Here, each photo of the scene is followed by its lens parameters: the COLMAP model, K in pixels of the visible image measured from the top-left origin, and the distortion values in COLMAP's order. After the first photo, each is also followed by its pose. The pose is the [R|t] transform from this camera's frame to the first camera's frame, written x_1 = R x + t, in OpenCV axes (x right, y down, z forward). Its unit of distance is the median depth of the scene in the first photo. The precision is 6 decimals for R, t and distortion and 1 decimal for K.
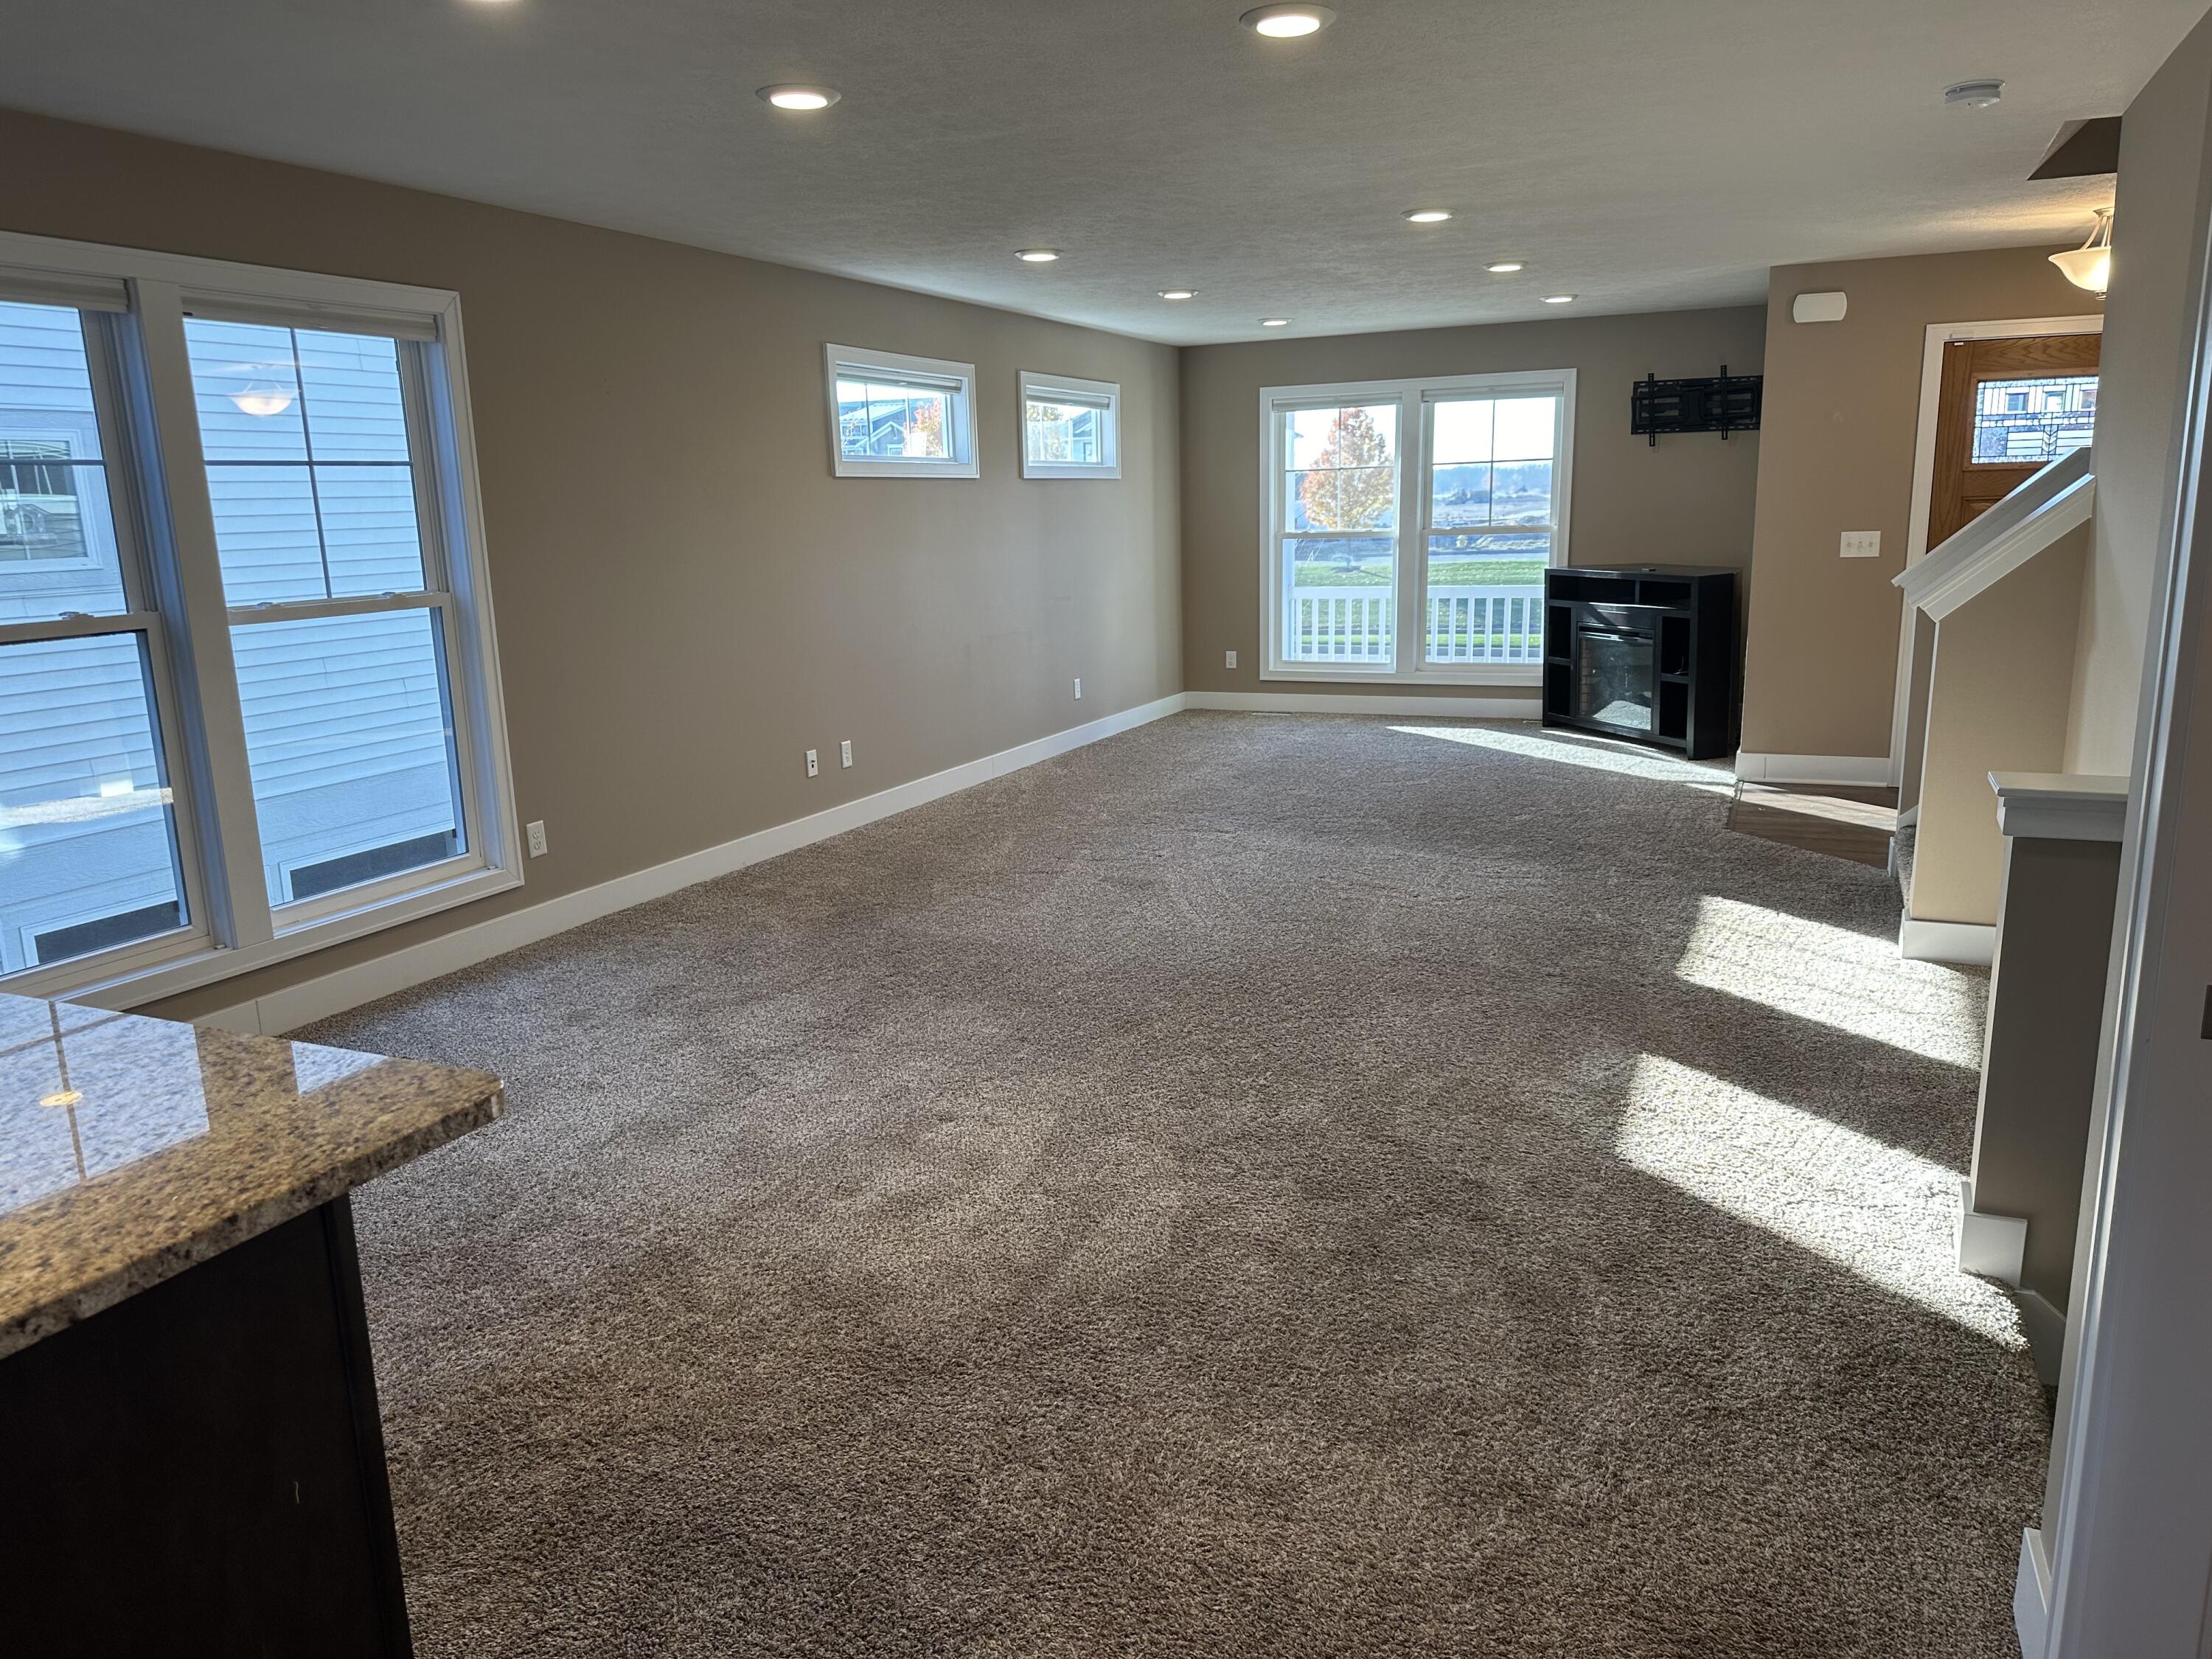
lens RADIAL K [[1526.2, 0, 1048.2], [0, 1526.2, 806.3], [0, 0, 1]] dist [0.255595, -0.340209]
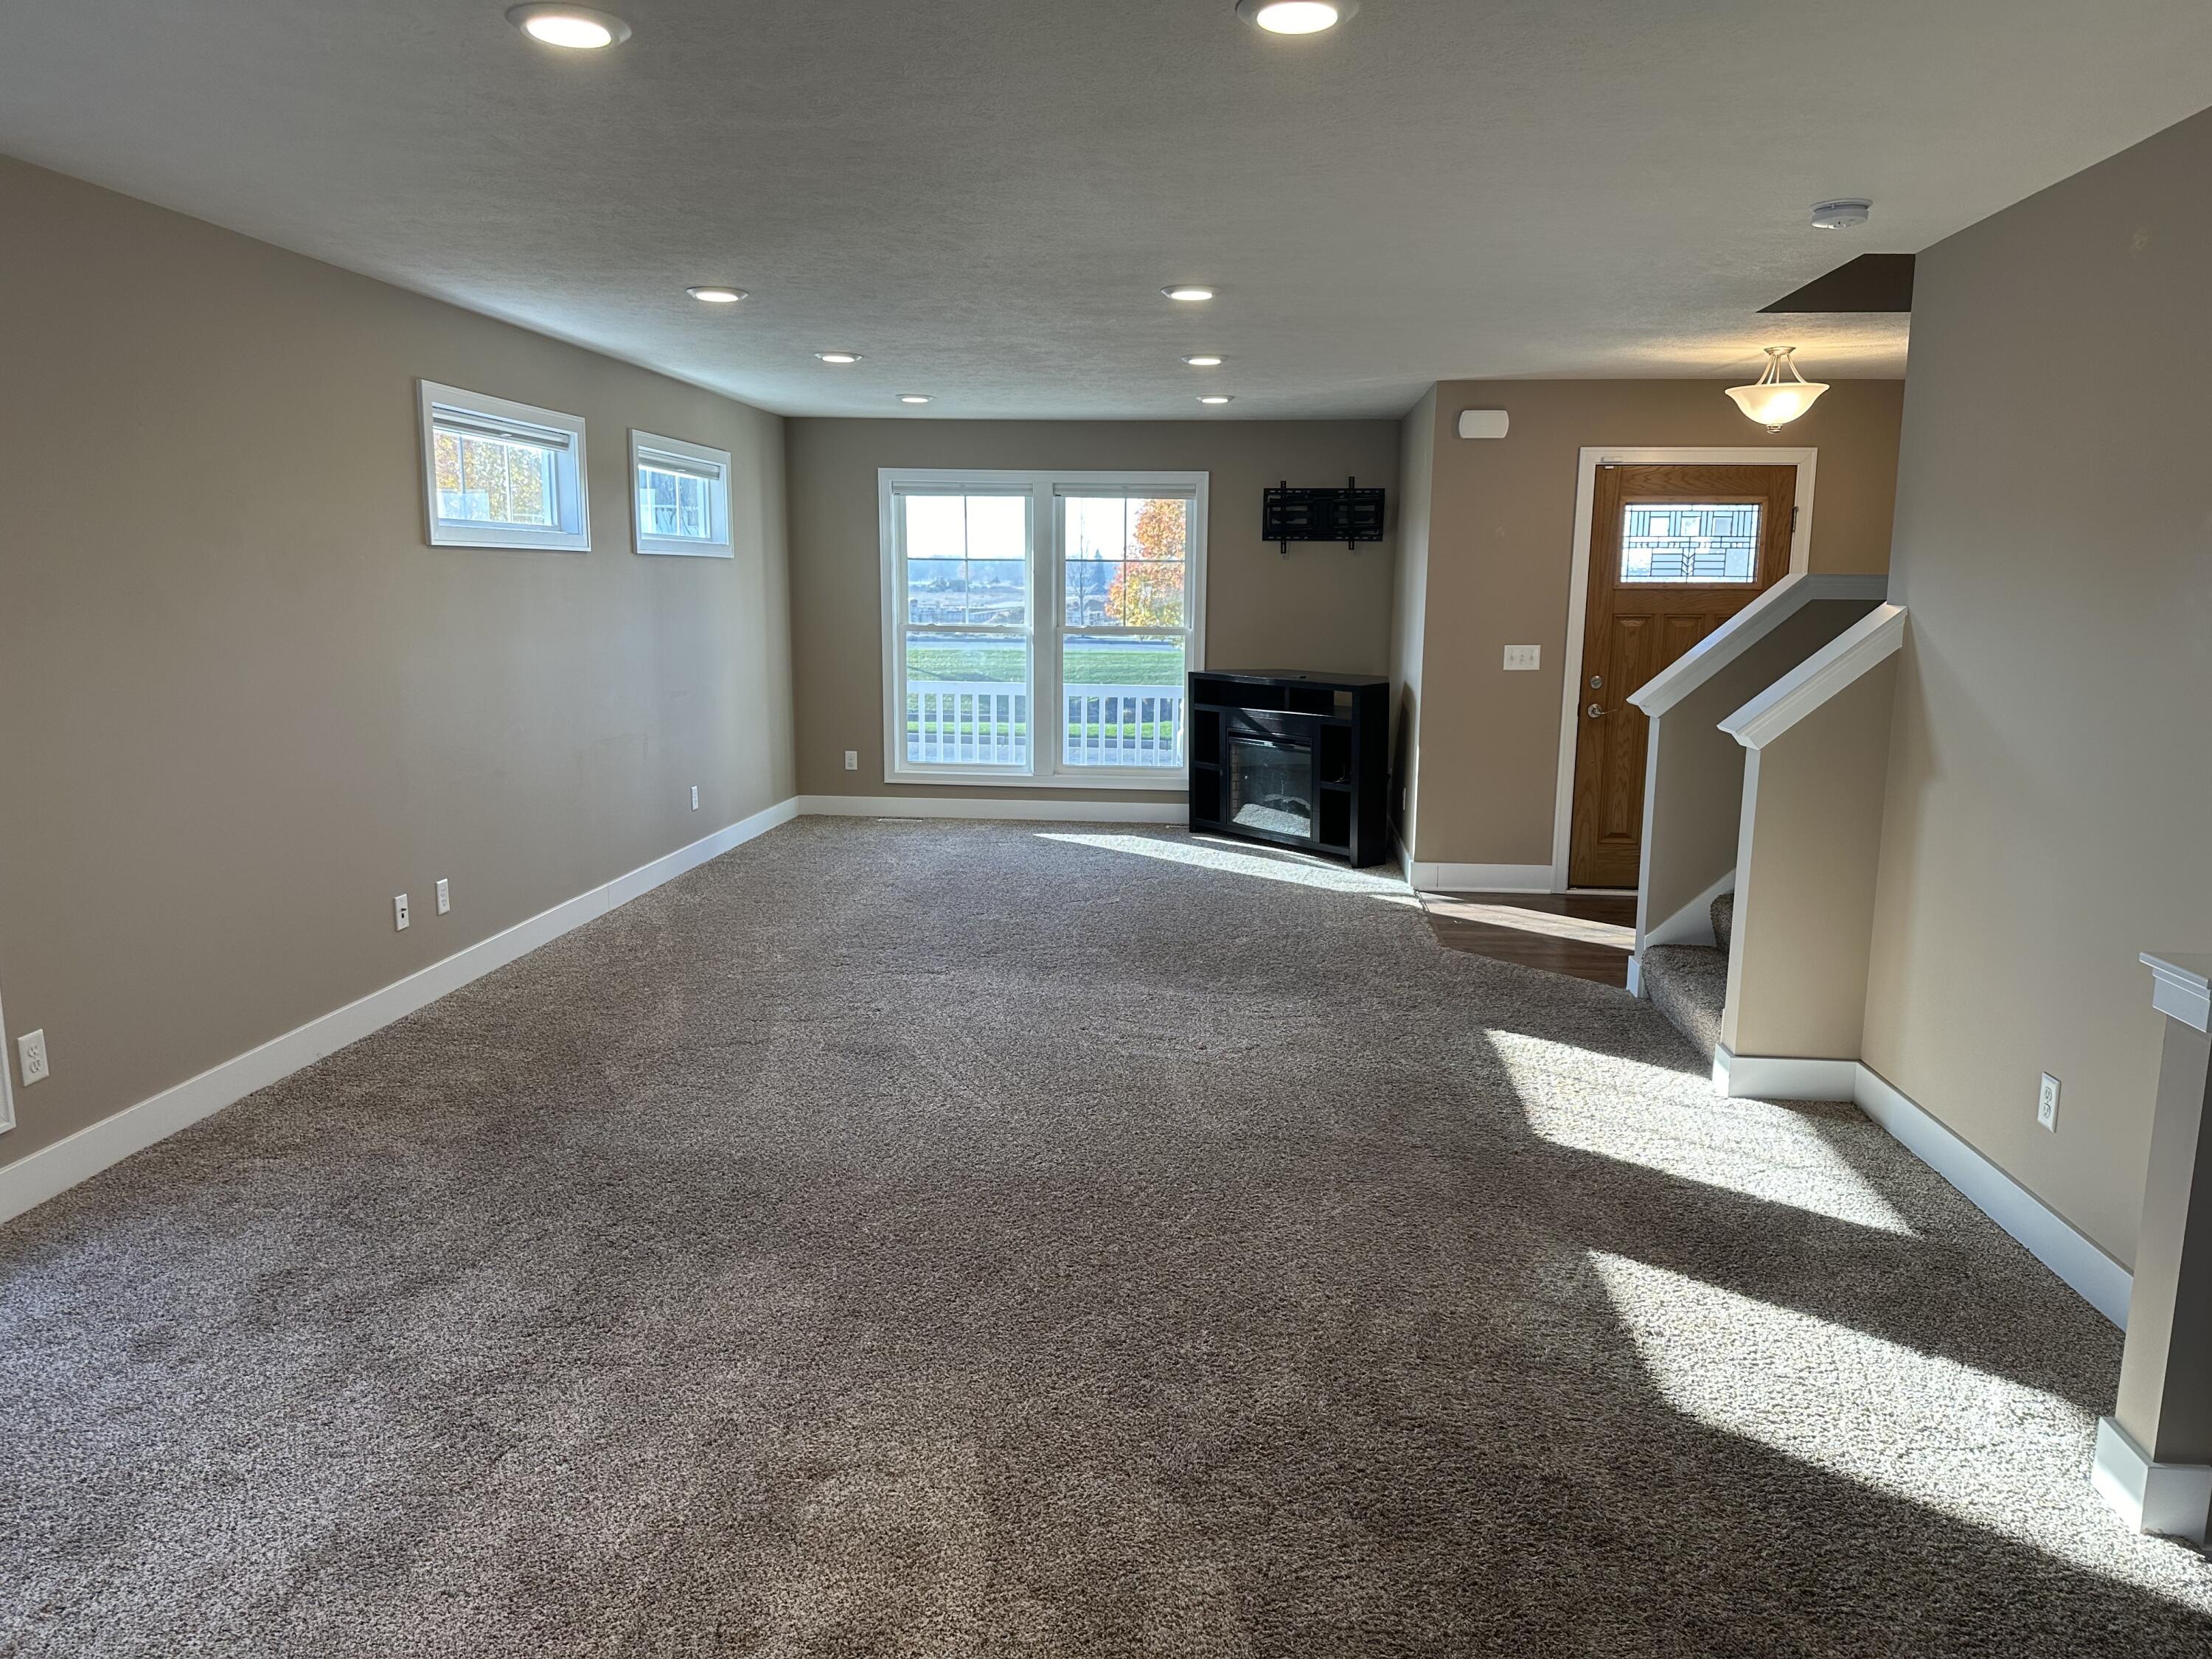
lens RADIAL K [[1550.1, 0, 1043.6], [0, 1550.1, 825.4], [0, 0, 1]] dist [0.123242, -0.152568]
pose [[0.945399, -0.022214, 0.325158, -0.102189], [0.035151, 0.998805, -0.033966, -0.032138], [-0.324015, 0.043541, 0.945049, 0.147645]]
